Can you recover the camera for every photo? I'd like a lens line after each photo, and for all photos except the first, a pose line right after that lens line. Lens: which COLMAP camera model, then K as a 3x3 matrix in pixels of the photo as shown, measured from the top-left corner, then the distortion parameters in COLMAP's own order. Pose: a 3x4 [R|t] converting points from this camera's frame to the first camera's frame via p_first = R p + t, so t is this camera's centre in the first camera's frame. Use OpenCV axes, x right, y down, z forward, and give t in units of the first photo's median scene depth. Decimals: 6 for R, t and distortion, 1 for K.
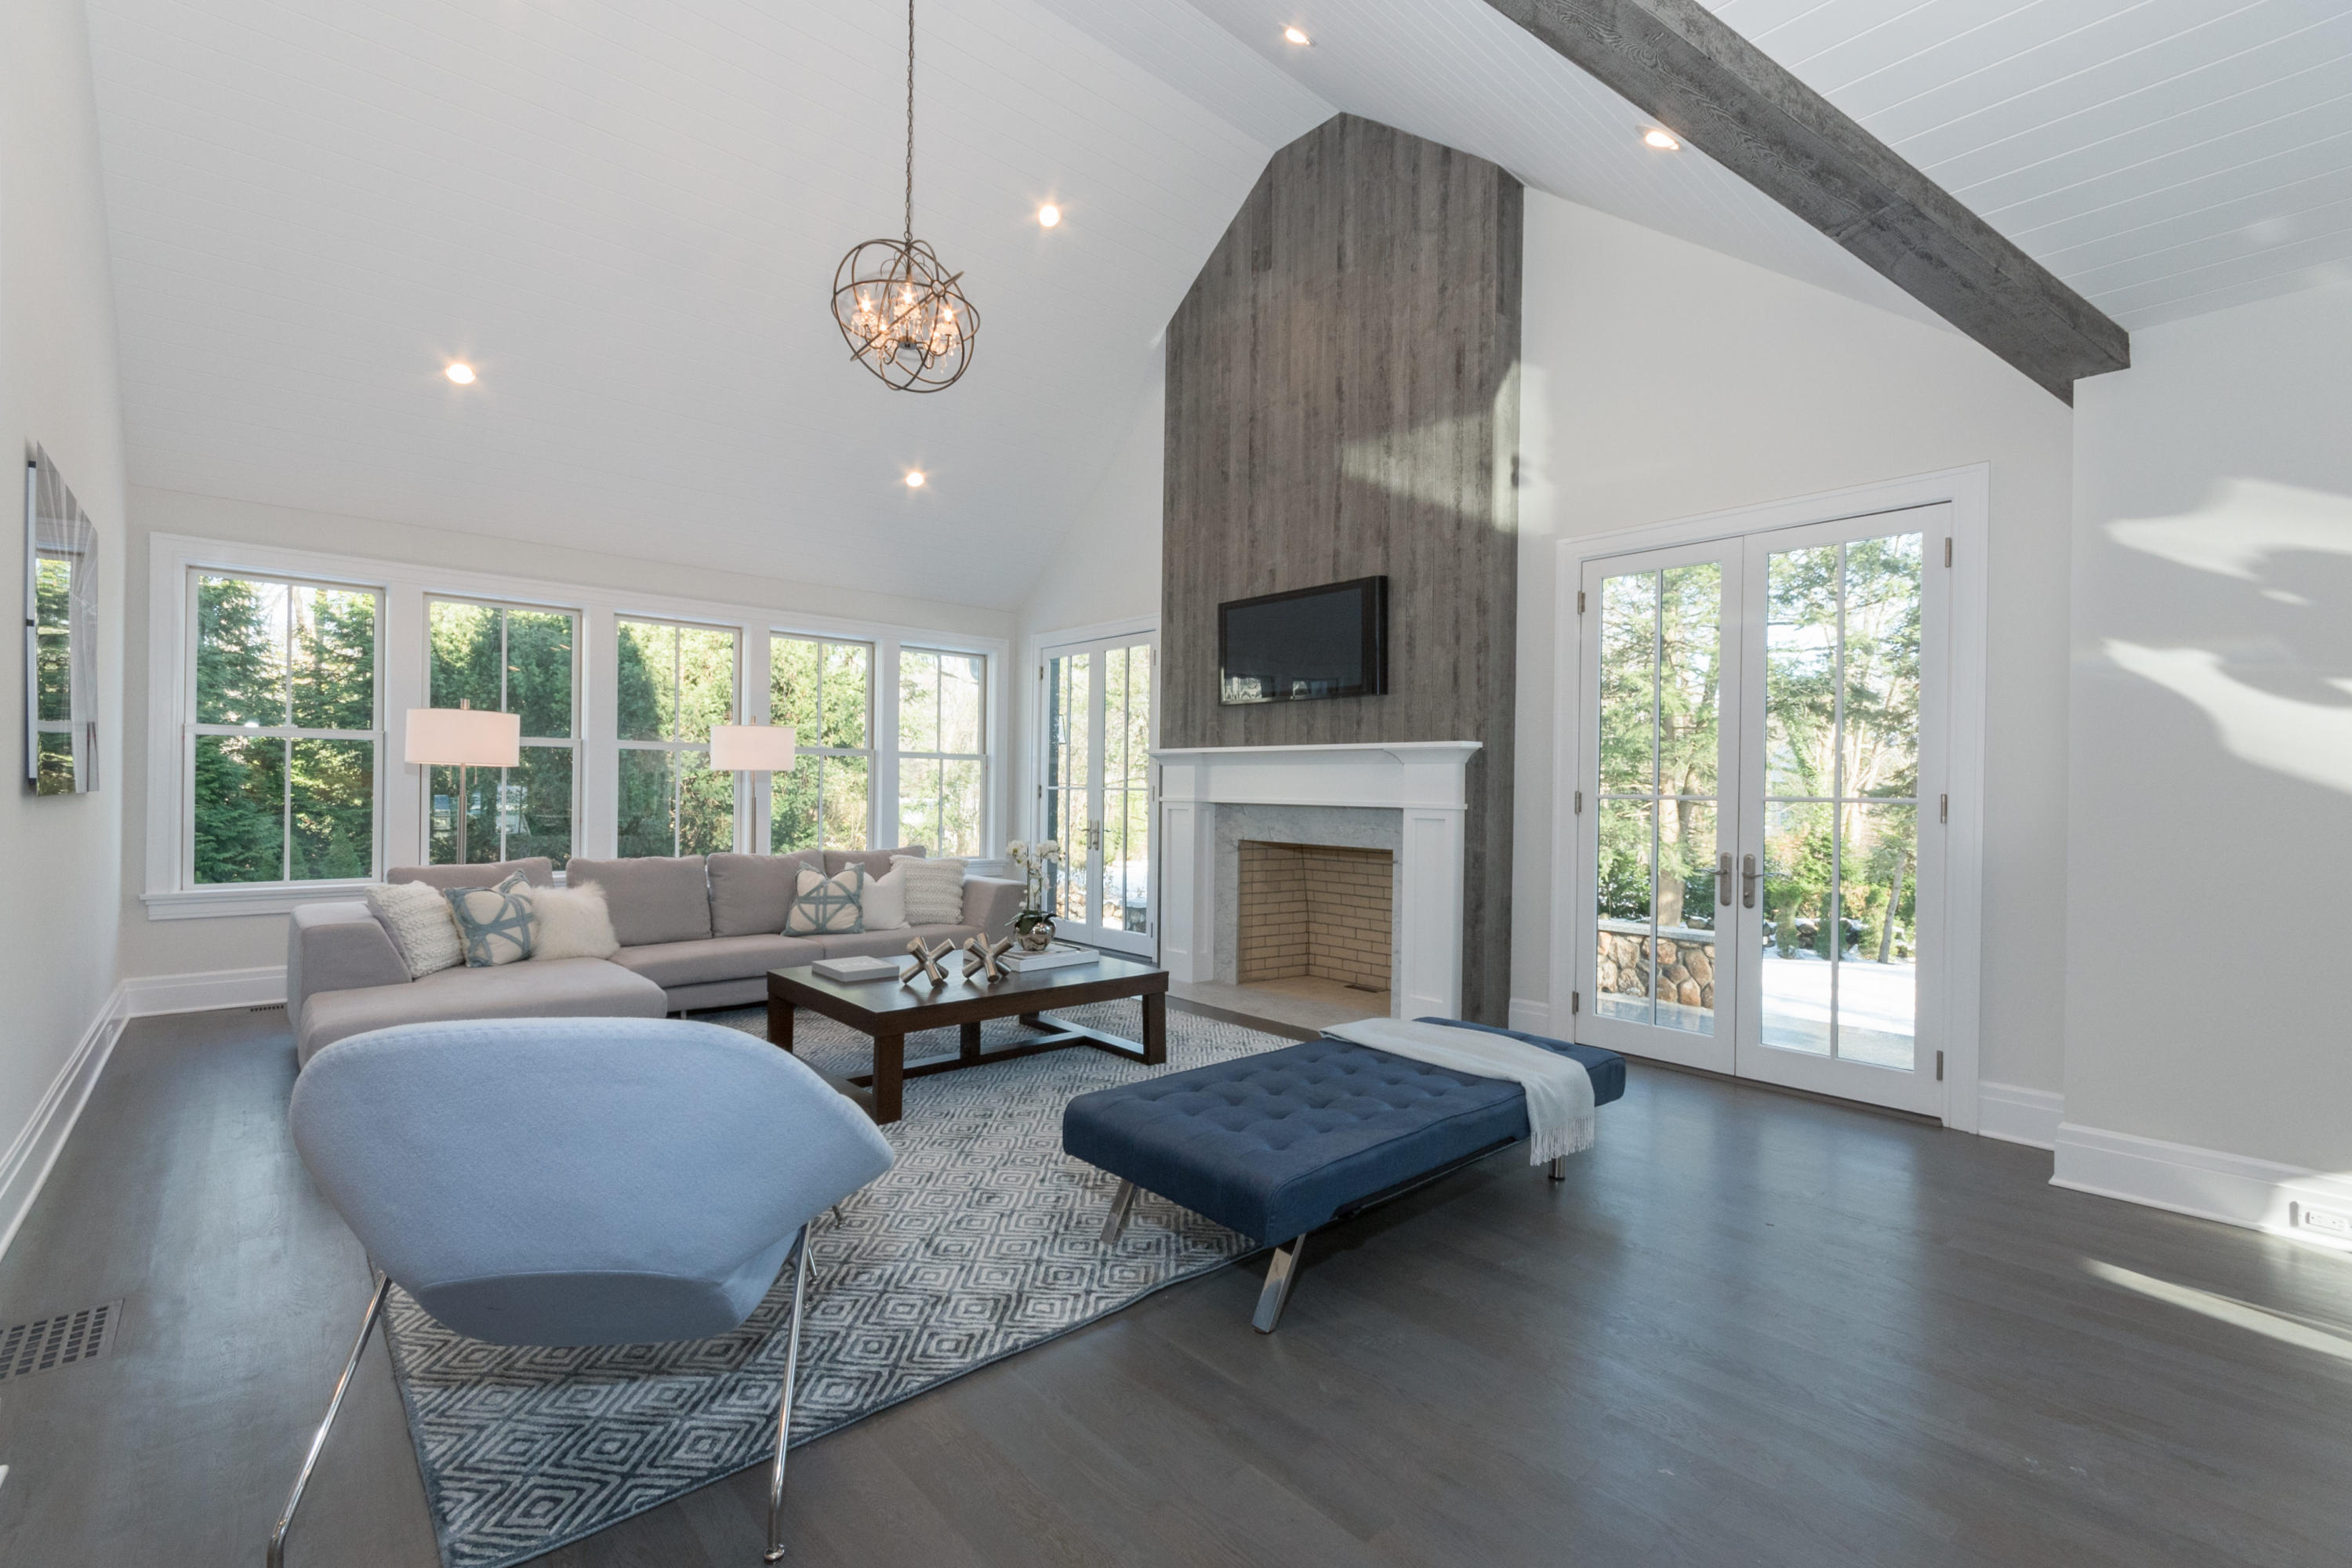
lens RADIAL K [[1023.9, 0, 1167.2], [0, 1023.9, 792.5], [0, 0, 1]] dist [-0.004729, -0.007062]
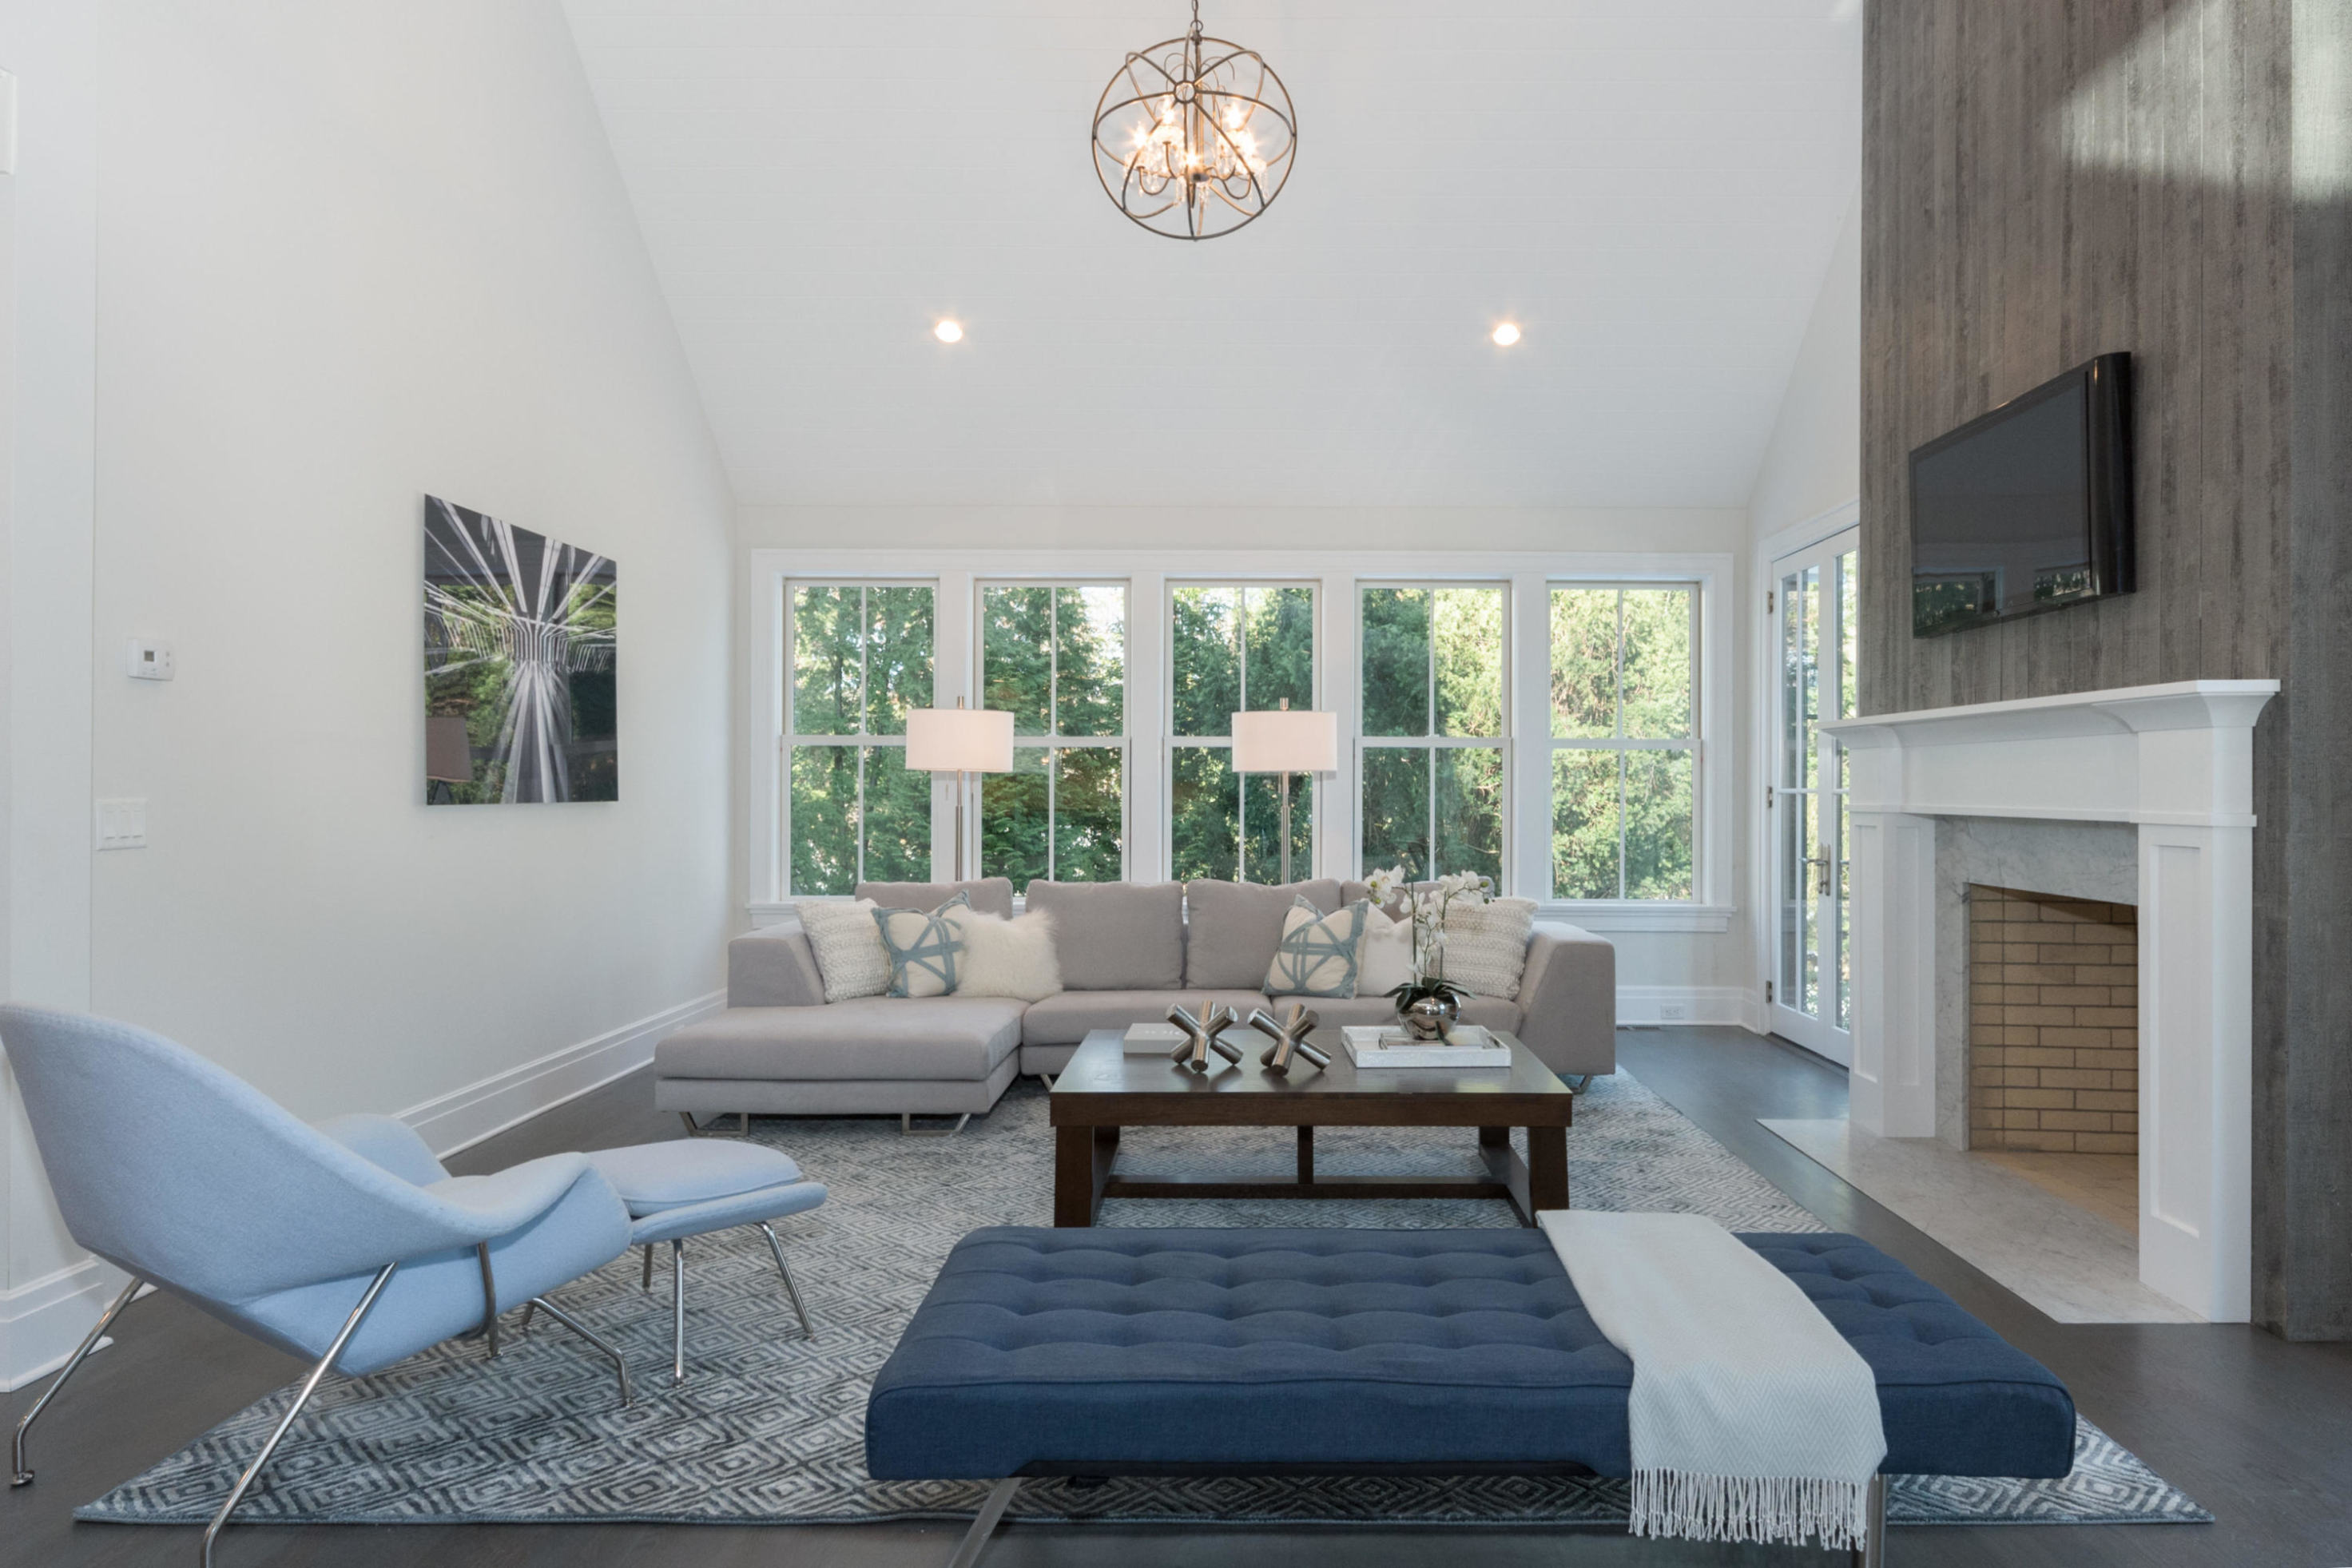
lens RADIAL K [[1539.4, 0, 1254.9], [0, 1539.4, 792.1], [0, 0, 1]] dist [0.001477, 0.000260]
pose [[0.749967, -0.010041, -0.661399, 0.378293], [0.005206, 0.999943, -0.009277, 0.004547], [0.661454, 0.003515, 0.749977, 0.164669]]
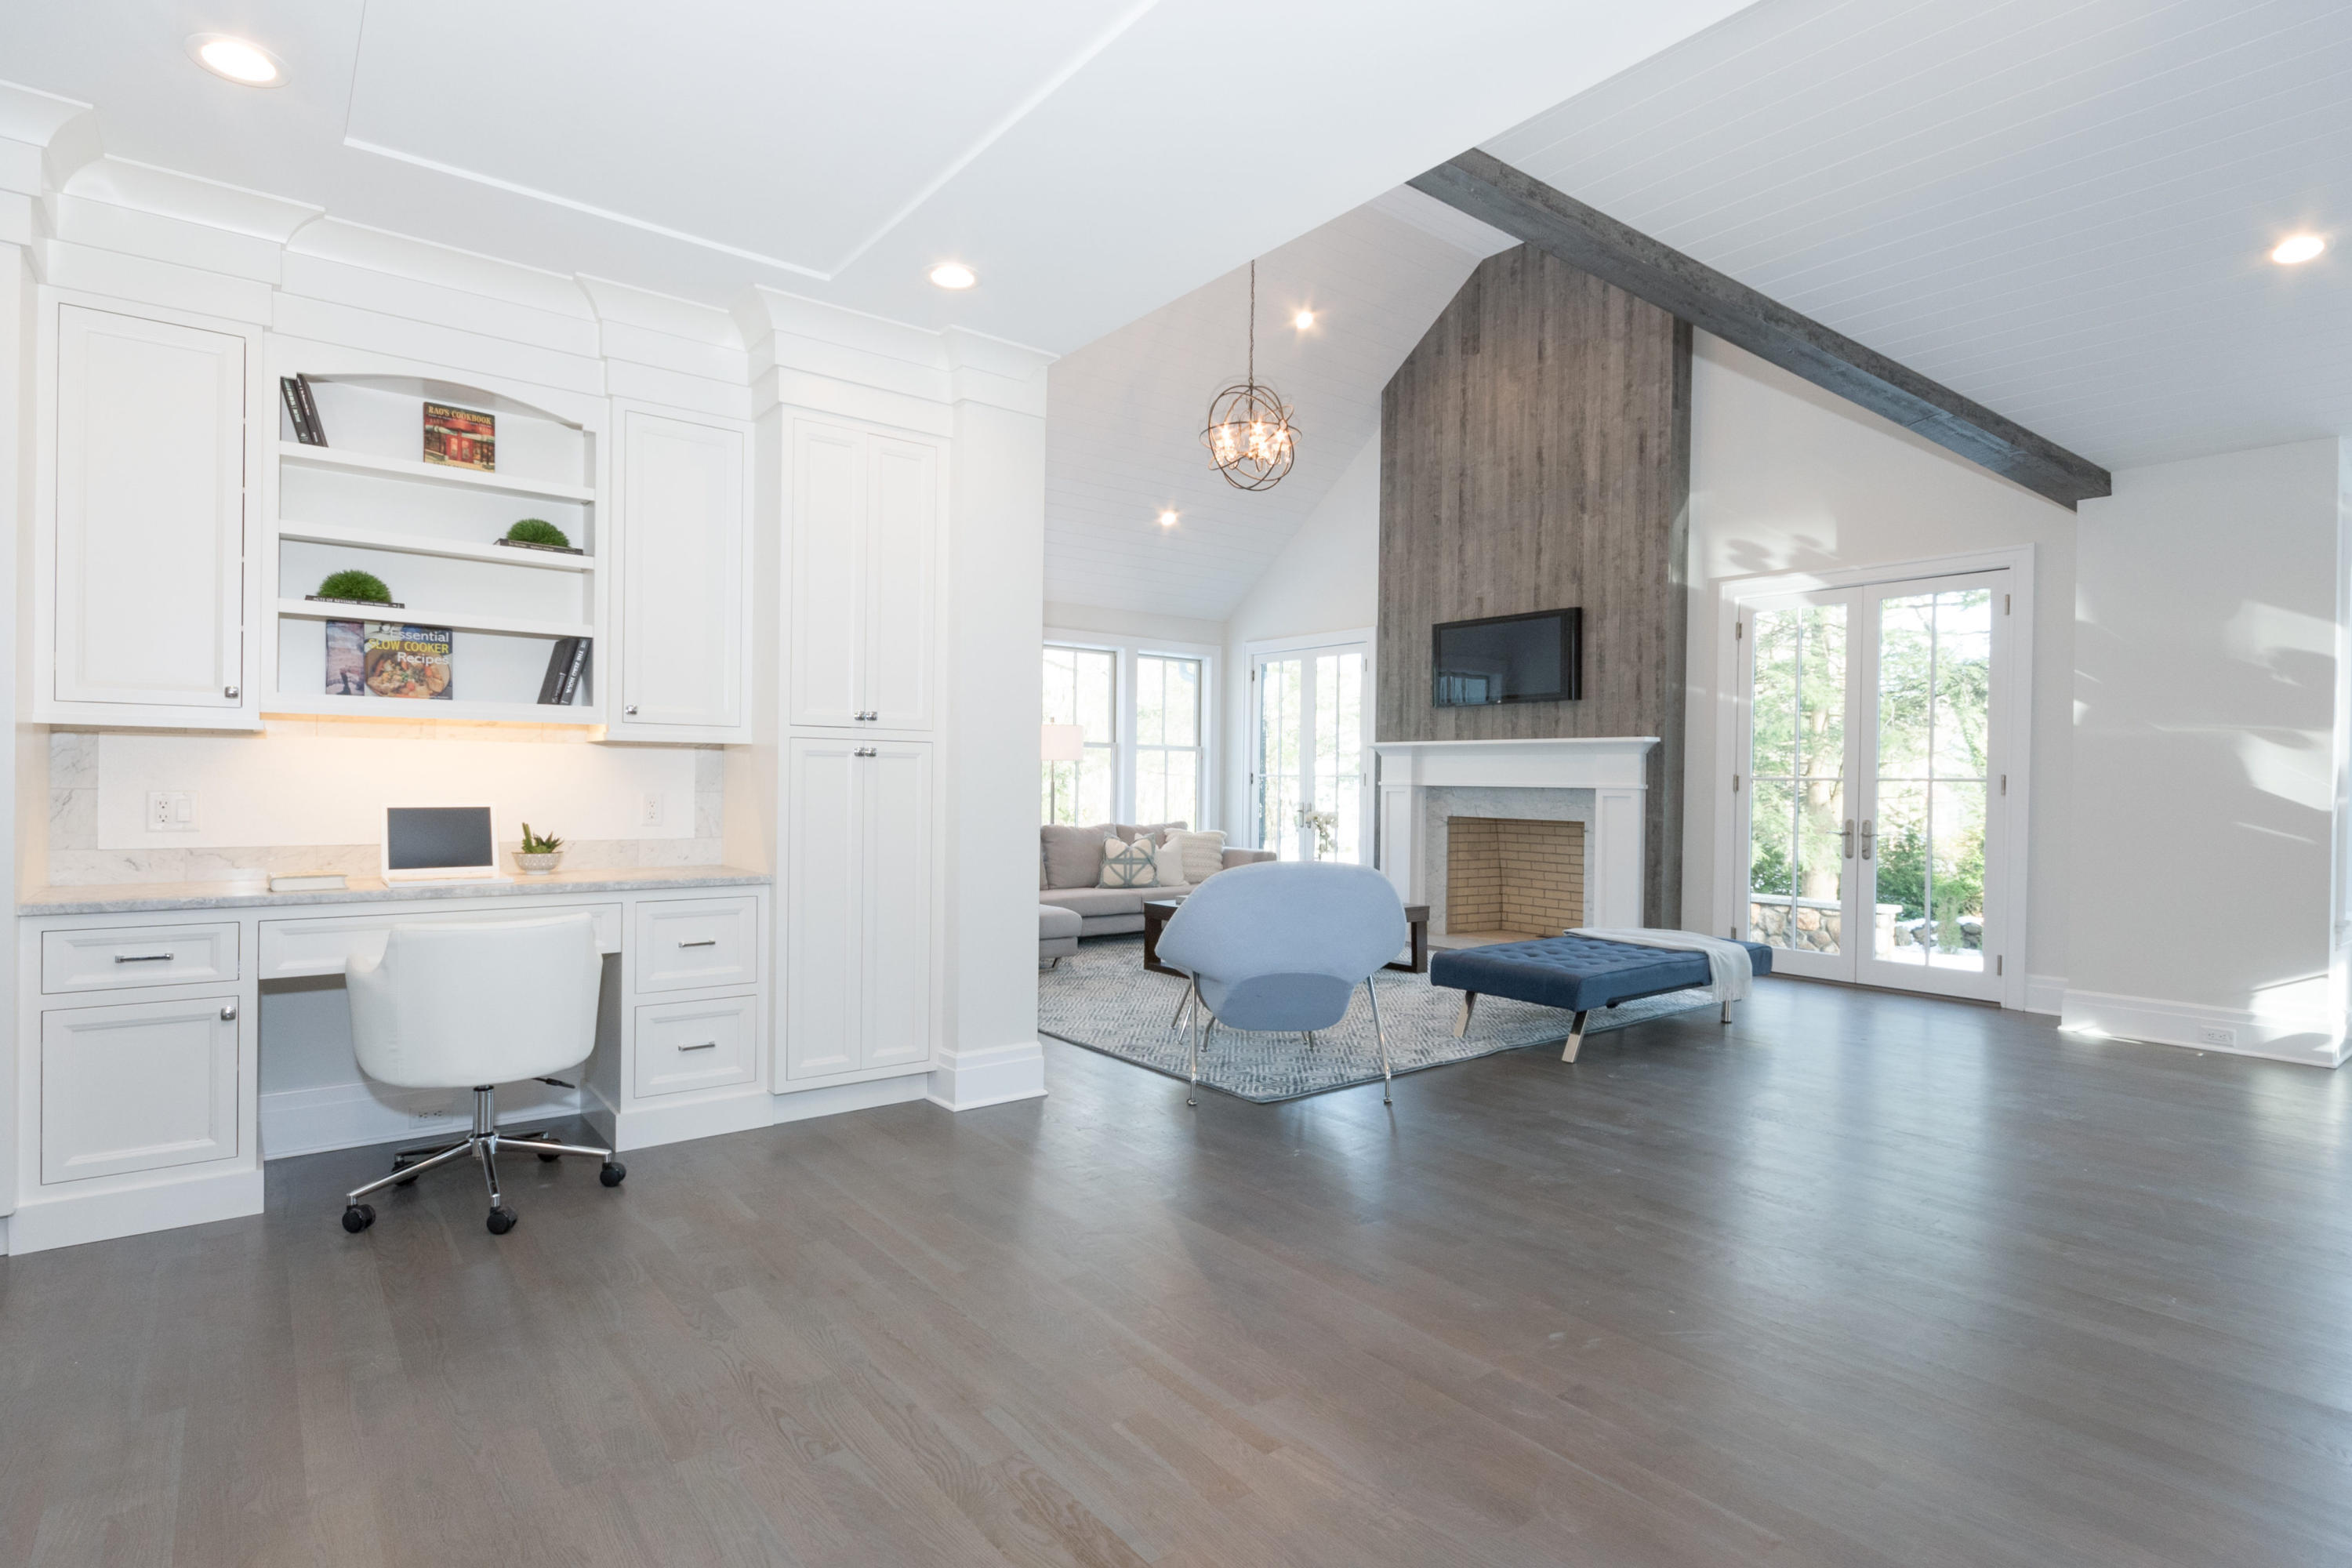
lens RADIAL K [[1155.2, 0, 1174.7], [0, 1155.2, 793.2], [0, 0, 1]] dist [-0.003275, -0.002149]
pose [[0.998277, -0.000047, -0.058683, -0.202969], [0.000375, 0.999984, 0.005579, 0.012497], [0.058682, -0.005591, 0.998261, -0.460479]]
